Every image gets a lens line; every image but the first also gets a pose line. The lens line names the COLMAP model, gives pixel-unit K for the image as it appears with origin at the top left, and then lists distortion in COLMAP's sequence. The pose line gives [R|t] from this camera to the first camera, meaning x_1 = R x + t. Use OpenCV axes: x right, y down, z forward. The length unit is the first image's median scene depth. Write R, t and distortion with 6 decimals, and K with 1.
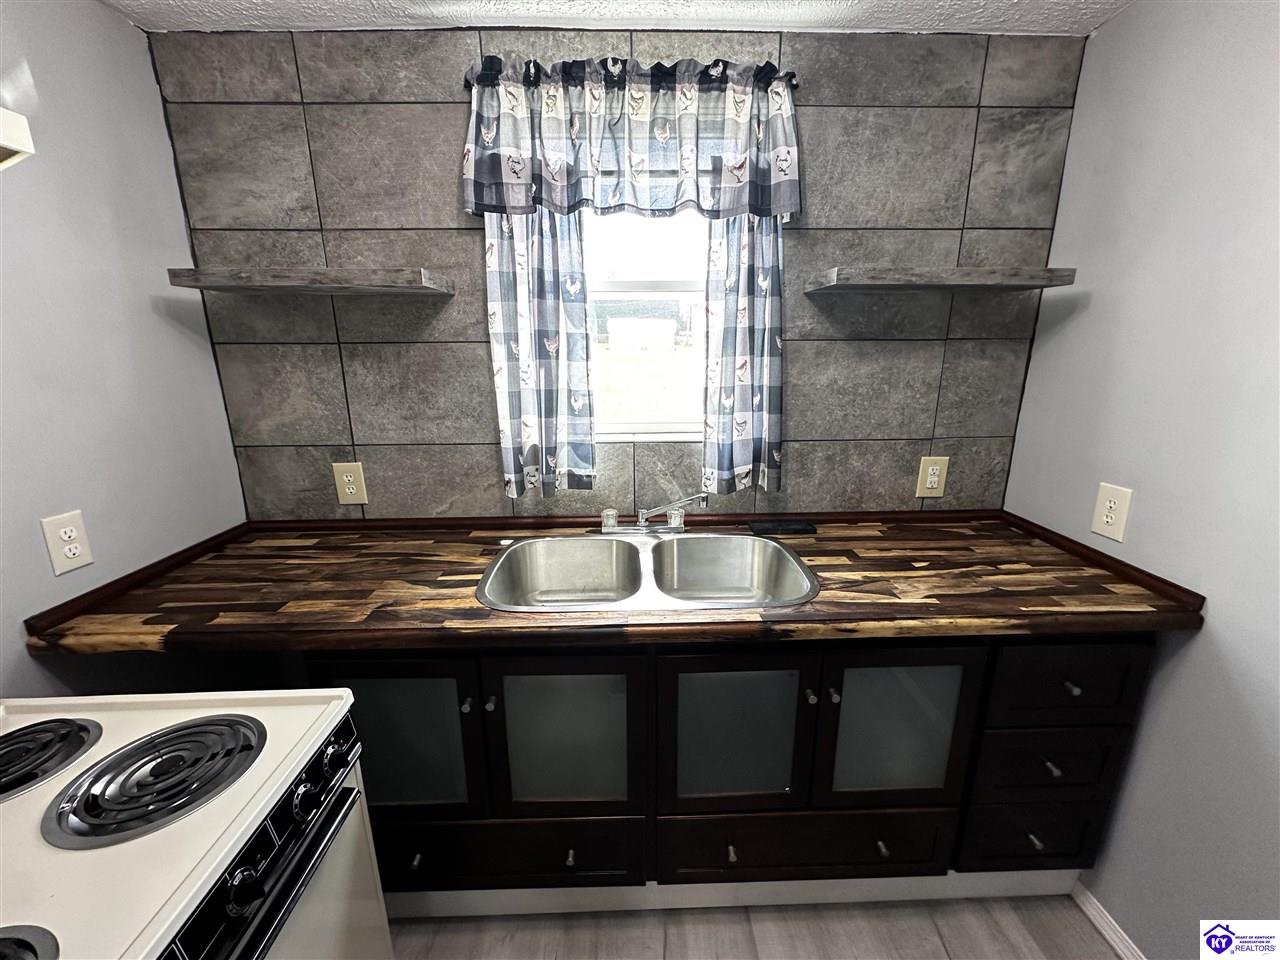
lens RADIAL K [[511.3, 0, 636.4], [0, 511.3, 480.9], [0, 0, 1]] dist [-0.007001, 0.000435]
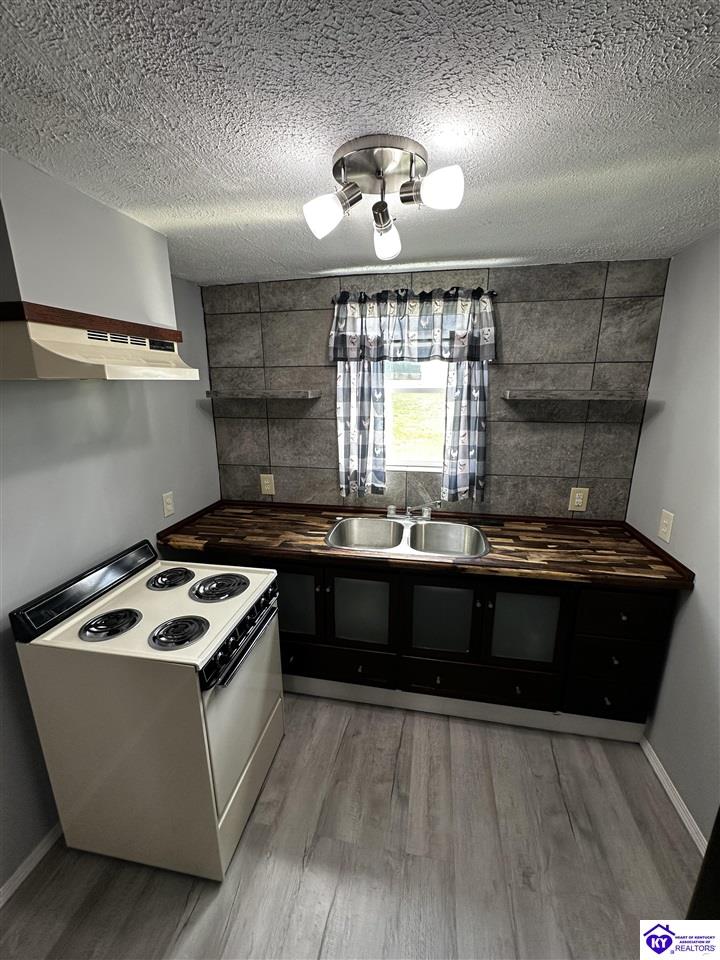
lens RADIAL K [[383.4, 0, 357.7], [0, 383.4, 479.2], [0, 0, 1]] dist [-0.007001, 0.000435]
pose [[0.976641, 0.053532, -0.208103, 0.133721], [-0.054940, 0.998489, -0.000989, -0.040157], [0.207735, 0.012399, 0.978106, -0.506399]]
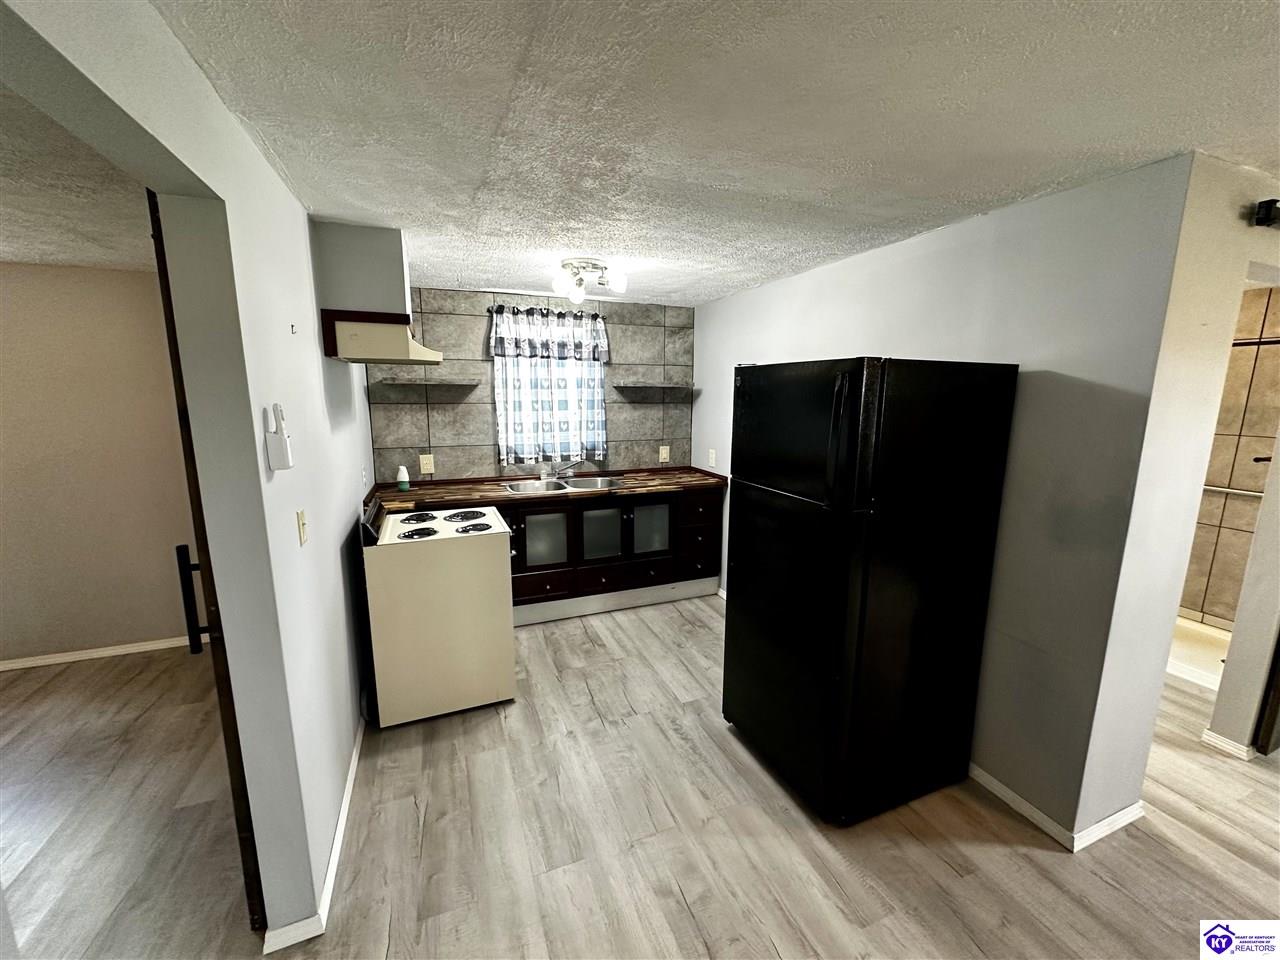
lens RADIAL K [[511.3, 0, 637.0], [0, 511.3, 478.9], [0, 0, 1]] dist [-0.007001, 0.000435]
pose [[0.938020, -0.046578, 0.343436, -0.538844], [0.075933, 0.994472, -0.072521, 0.350519], [-0.338160, 0.094104, 0.936372, -1.641688]]
